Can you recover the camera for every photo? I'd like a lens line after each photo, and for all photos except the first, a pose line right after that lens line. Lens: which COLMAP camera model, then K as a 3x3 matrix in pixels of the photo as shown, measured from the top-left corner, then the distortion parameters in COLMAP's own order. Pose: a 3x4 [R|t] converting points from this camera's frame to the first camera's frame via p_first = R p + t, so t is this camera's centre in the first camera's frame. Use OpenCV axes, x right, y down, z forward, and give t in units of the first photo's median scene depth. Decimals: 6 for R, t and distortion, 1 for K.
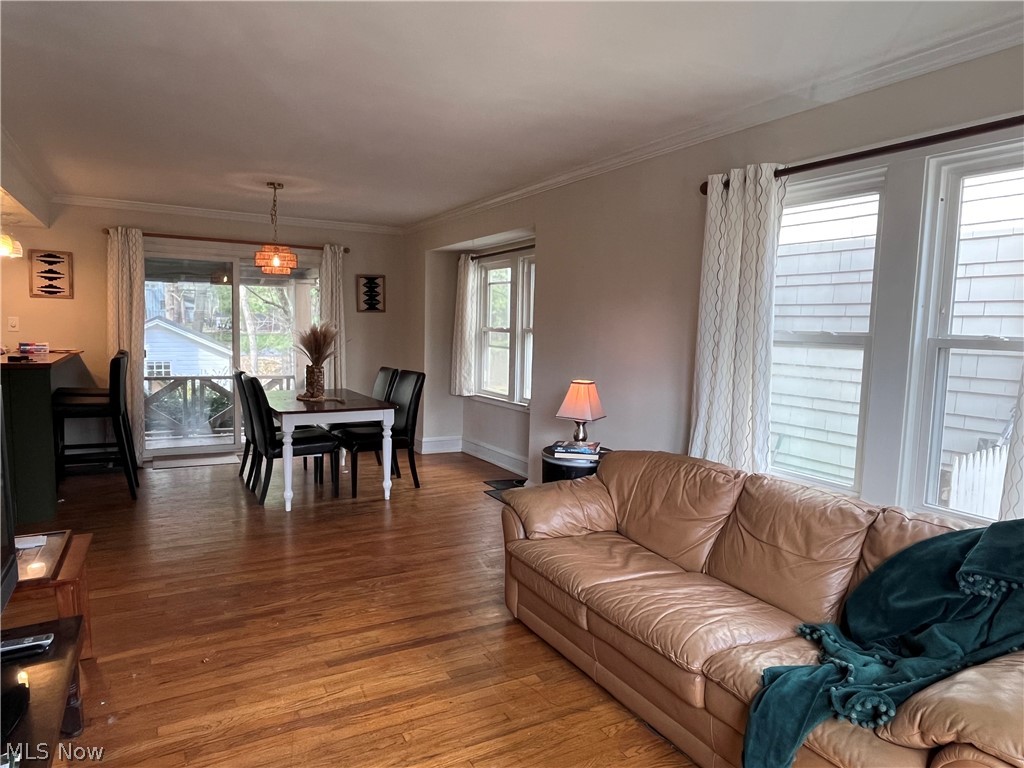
lens RADIAL K [[642.0, 0, 508.9], [0, 642.0, 381.4], [0, 0, 1]] dist [-0.011278, -0.002586]
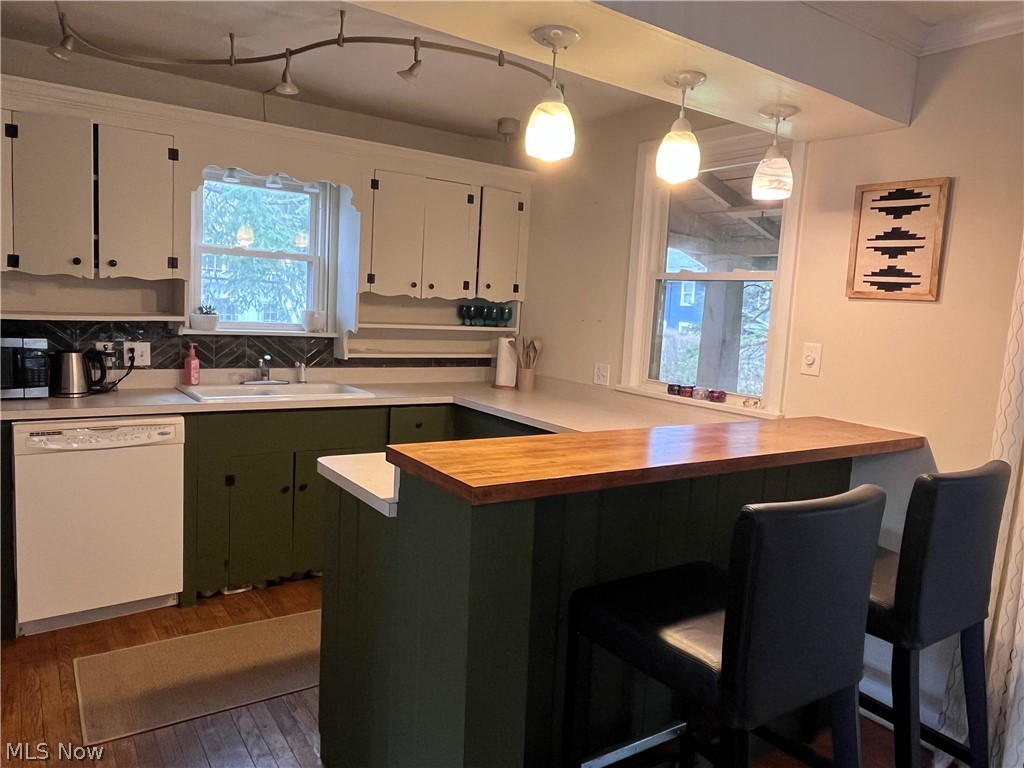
lens RADIAL K [[712.3, 0, 508.6], [0, 712.3, 385.4], [0, 0, 1]] dist [0.003976, -0.006001]
pose [[0.103774, 0.089821, -0.990537, -0.292874], [-0.144814, 0.986665, 0.074299, -0.076783], [0.984002, 0.135734, 0.115398, 0.722388]]
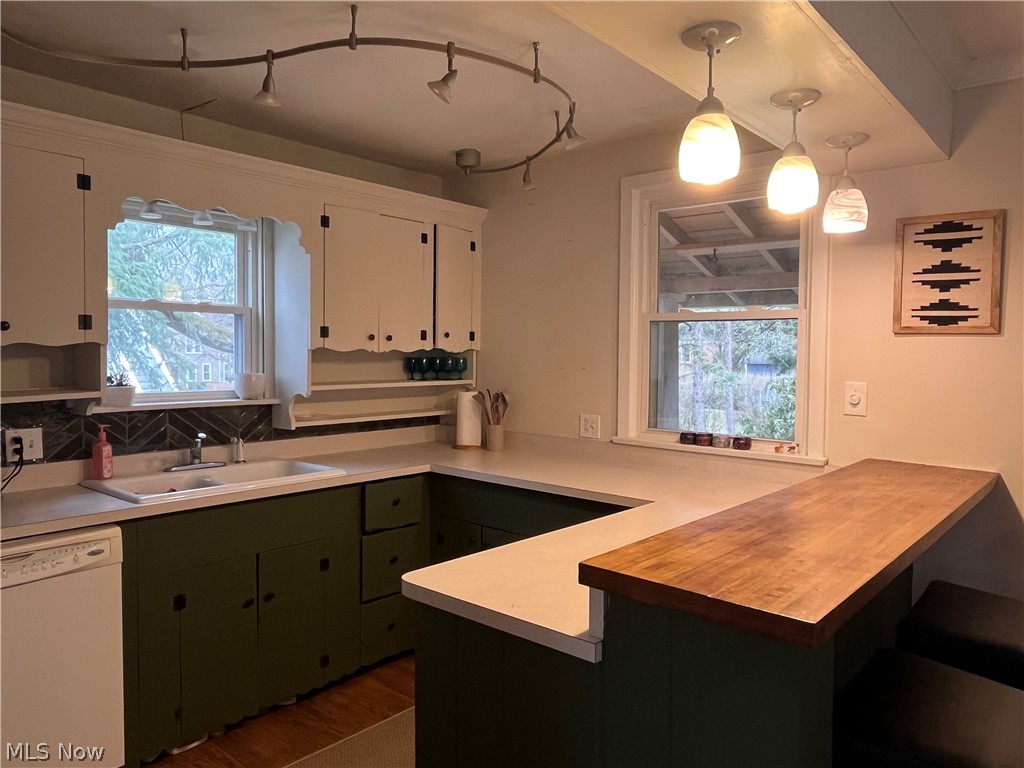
lens RADIAL K [[712.3, 0, 510.2], [0, 712.3, 381.7], [0, 0, 1]] dist [0.003976, -0.006001]
pose [[0.340978, 0.014429, -0.939961, -0.398478], [-0.087876, 0.995993, -0.016588, -0.071699], [0.935955, 0.088257, 0.340880, 0.607485]]
